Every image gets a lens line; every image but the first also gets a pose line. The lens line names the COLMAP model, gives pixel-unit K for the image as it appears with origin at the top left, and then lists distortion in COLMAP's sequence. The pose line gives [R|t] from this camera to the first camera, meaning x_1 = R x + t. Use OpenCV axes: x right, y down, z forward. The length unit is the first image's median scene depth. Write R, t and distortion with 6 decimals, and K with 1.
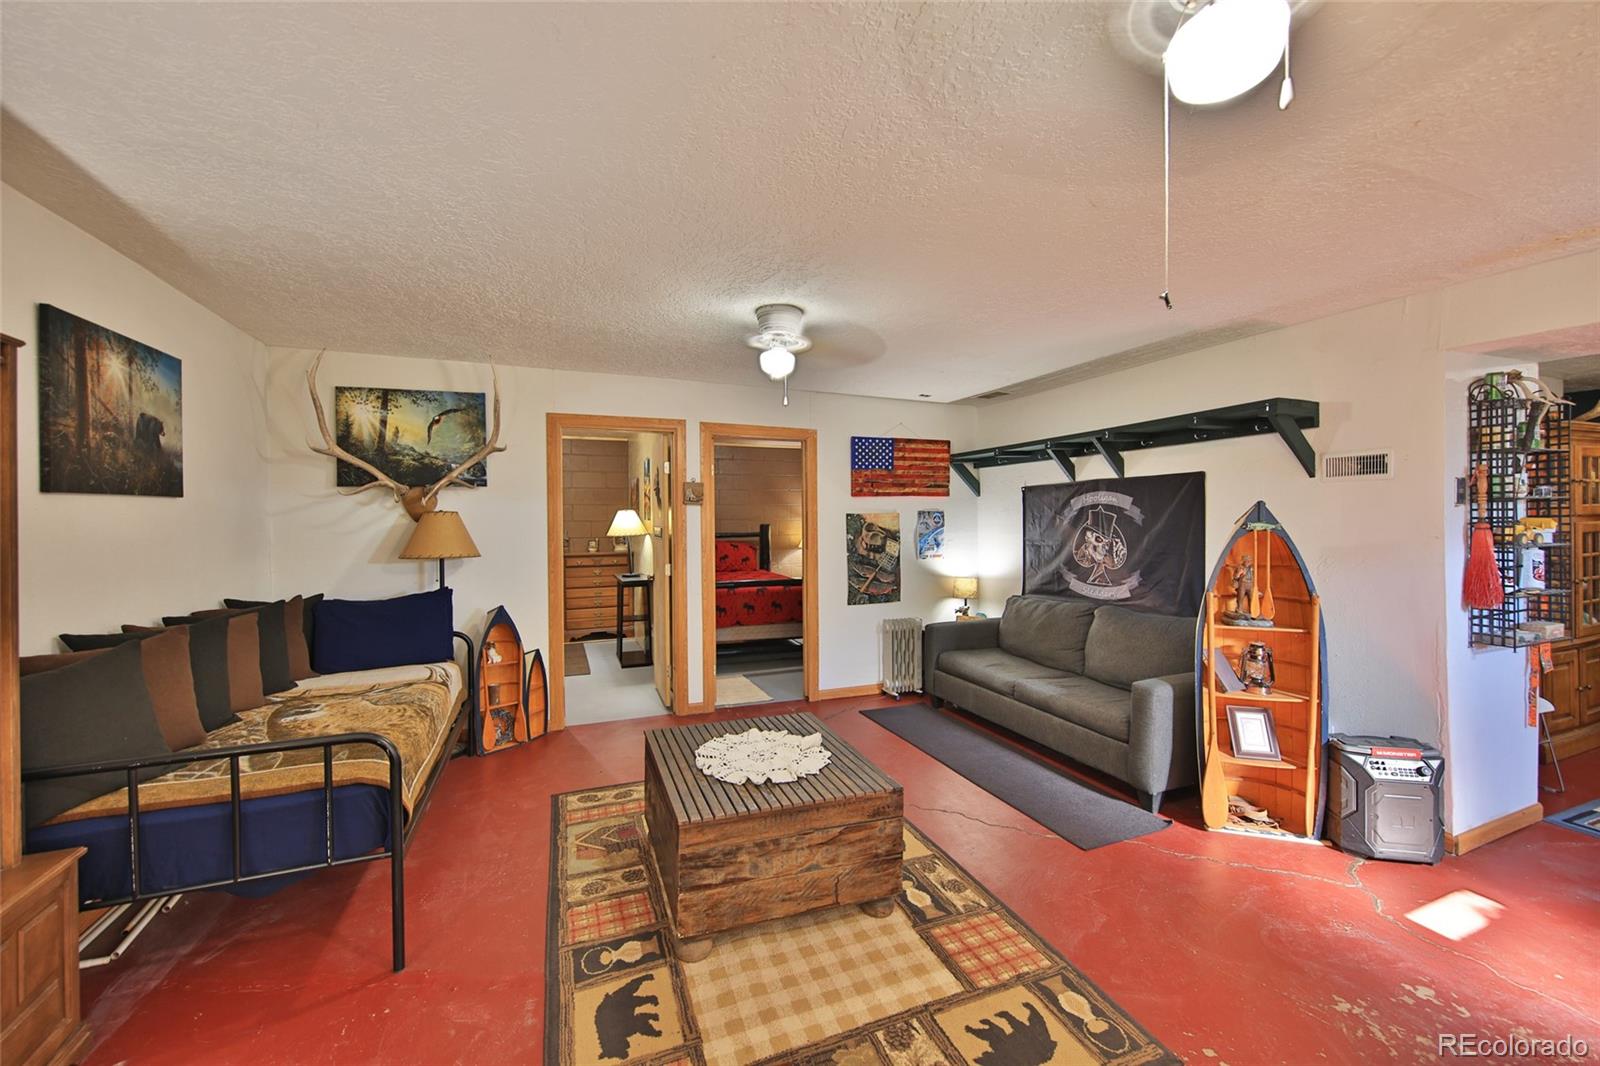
lens RADIAL K [[624.8, 0, 805.2], [0, 624.8, 529.0], [0, 0, 1]] dist [0.009962, -0.004889]
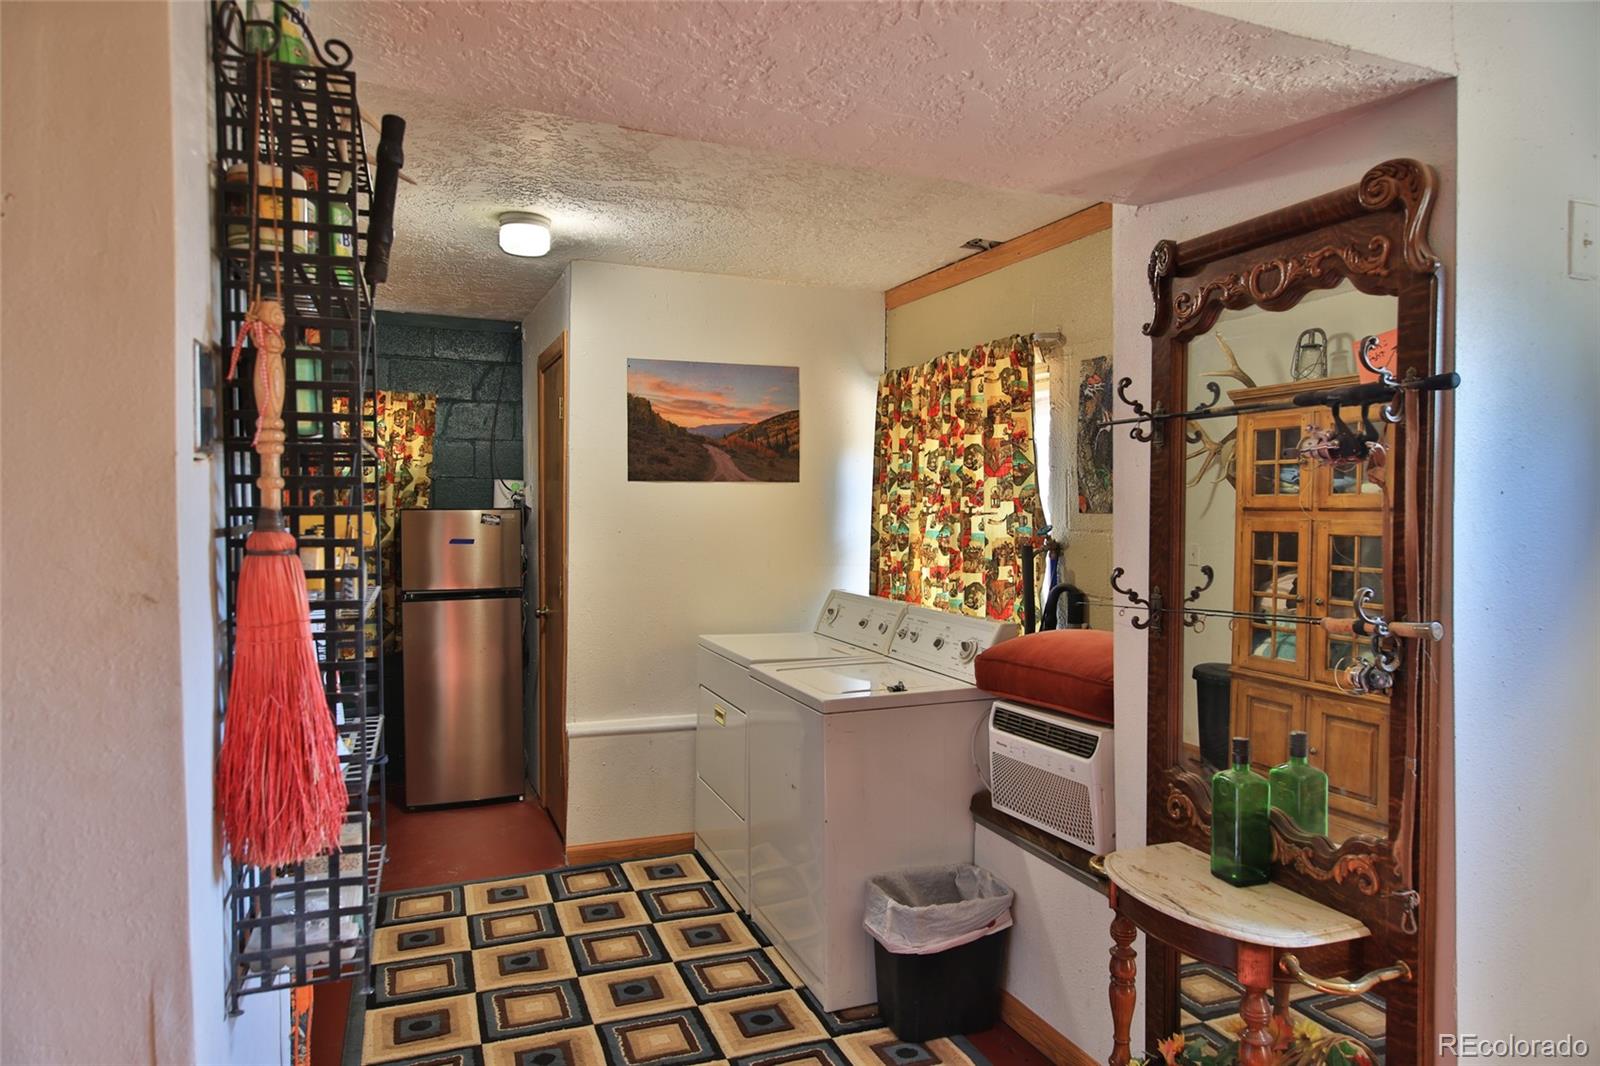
lens RADIAL K [[1001.9, 0, 803.0], [0, 1001.9, 532.7], [0, 0, 1]] dist [0.018690, -0.003800]
pose [[0.005071, -0.012316, 0.999911, 0.604651], [0.014720, 0.999817, 0.012240, -0.009928], [-0.999879, 0.014657, 0.005251, 0.707340]]
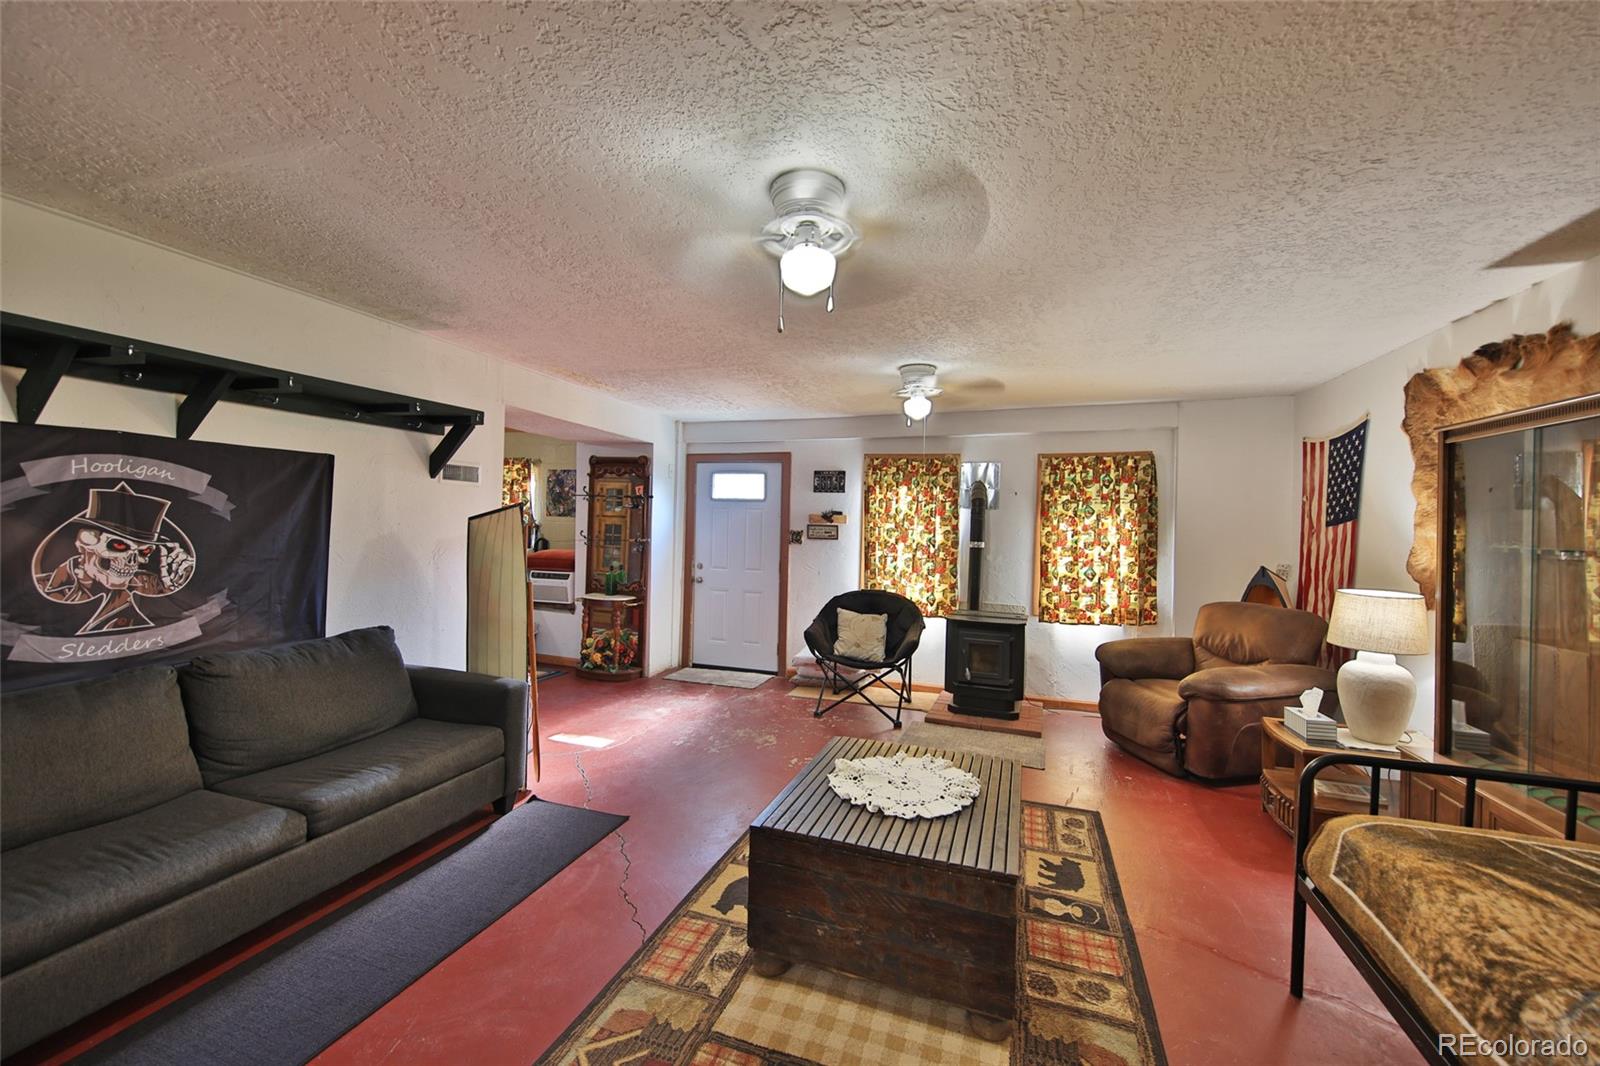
lens RADIAL K [[624.8, 0, 801.6], [0, 624.8, 528.4], [0, 0, 1]] dist [0.009962, -0.004889]
pose [[-0.755905, -0.022763, 0.654286, -0.464720], [-0.013825, 0.999727, 0.018810, -0.023947], [-0.654536, 0.005173, -0.756013, 1.517749]]
